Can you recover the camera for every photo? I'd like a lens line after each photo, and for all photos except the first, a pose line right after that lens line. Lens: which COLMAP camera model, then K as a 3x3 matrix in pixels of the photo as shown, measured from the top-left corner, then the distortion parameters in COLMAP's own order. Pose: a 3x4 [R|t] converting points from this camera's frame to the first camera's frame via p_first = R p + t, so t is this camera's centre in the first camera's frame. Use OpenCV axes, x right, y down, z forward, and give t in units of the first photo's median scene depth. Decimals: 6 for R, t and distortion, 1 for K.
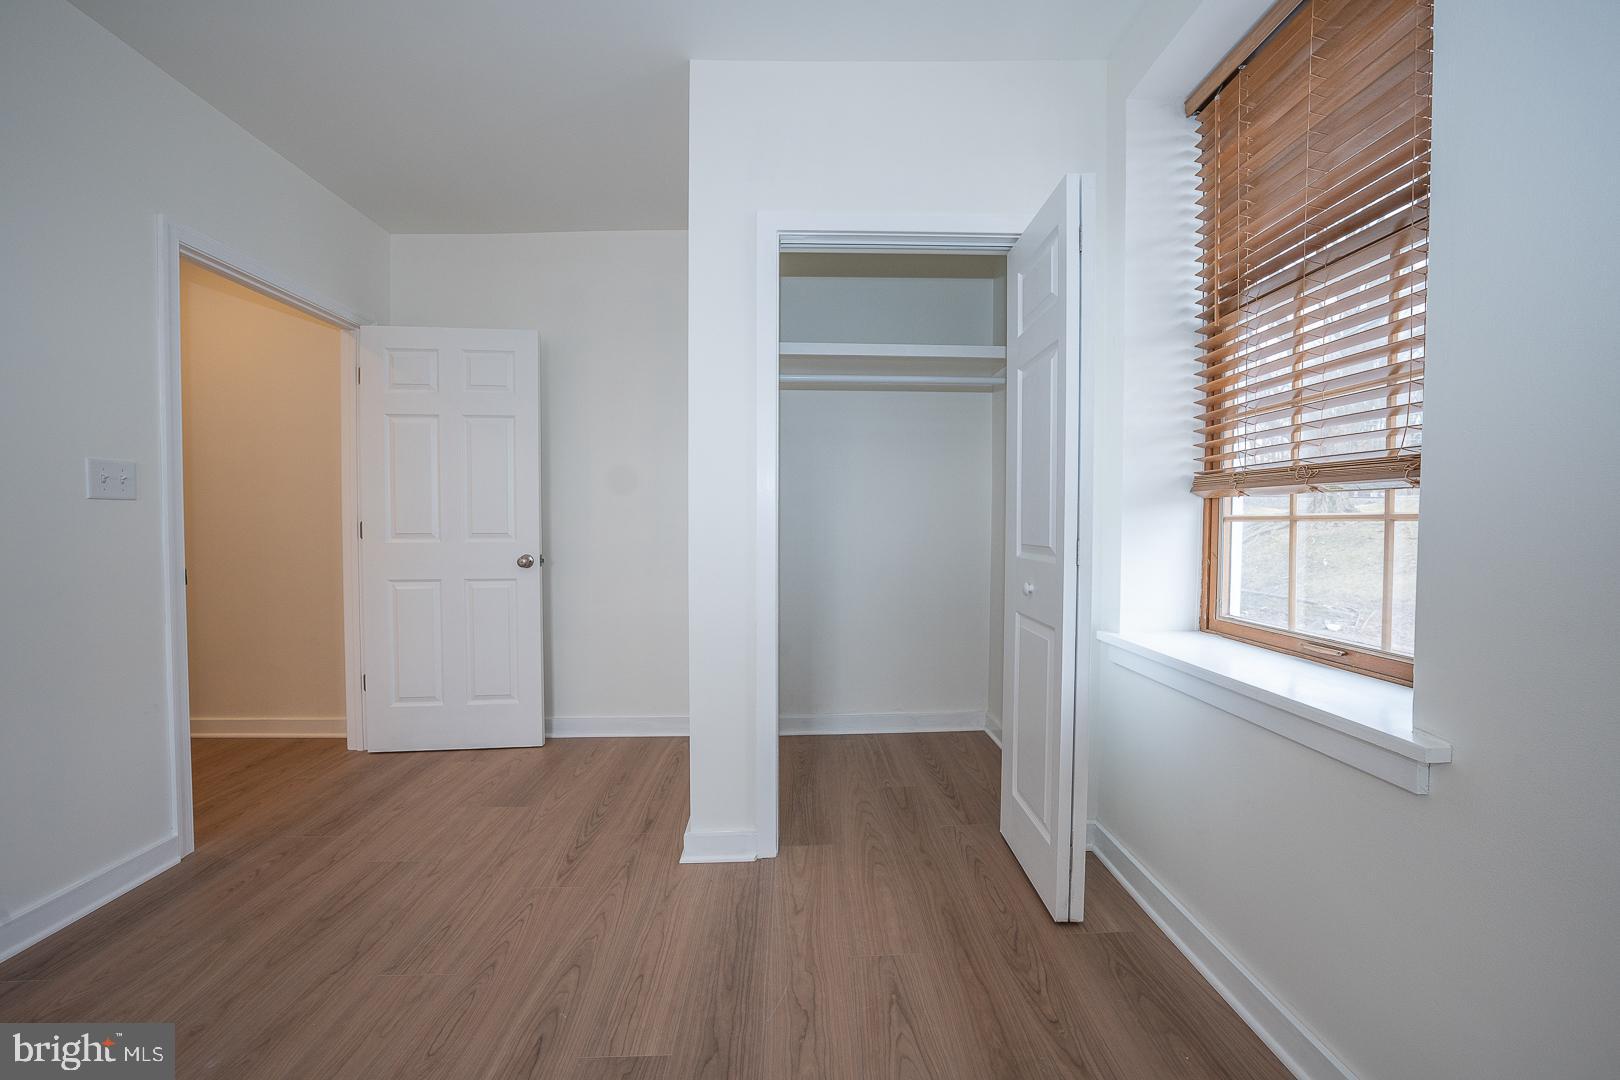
lens RADIAL K [[558.0, 0, 826.0], [0, 558.0, 527.5], [0, 0, 1]] dist [-0.024226, 0.004740]
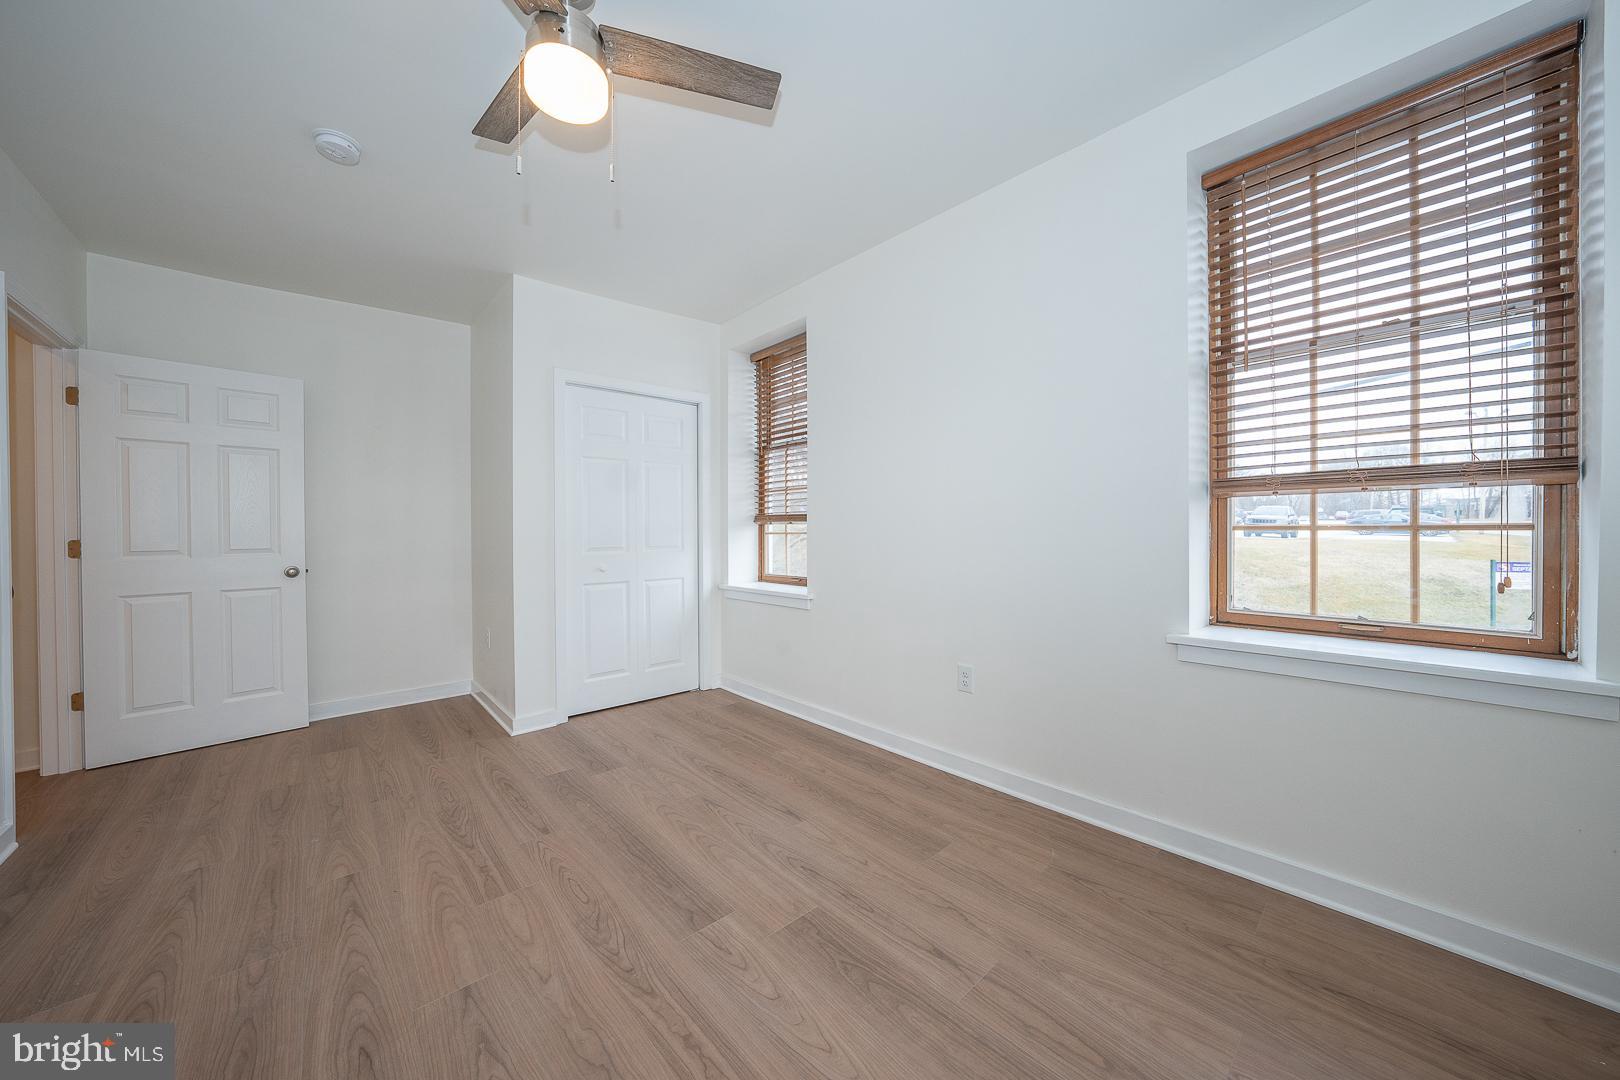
lens RADIAL K [[558.0, 0, 800.7], [0, 558.0, 539.7], [0, 0, 1]] dist [-0.024226, 0.004740]
pose [[0.767806, -0.018550, 0.640414, -0.754065], [0.013922, 0.999828, 0.012270, -0.012436], [-0.640531, -0.000506, 0.767932, -1.015188]]
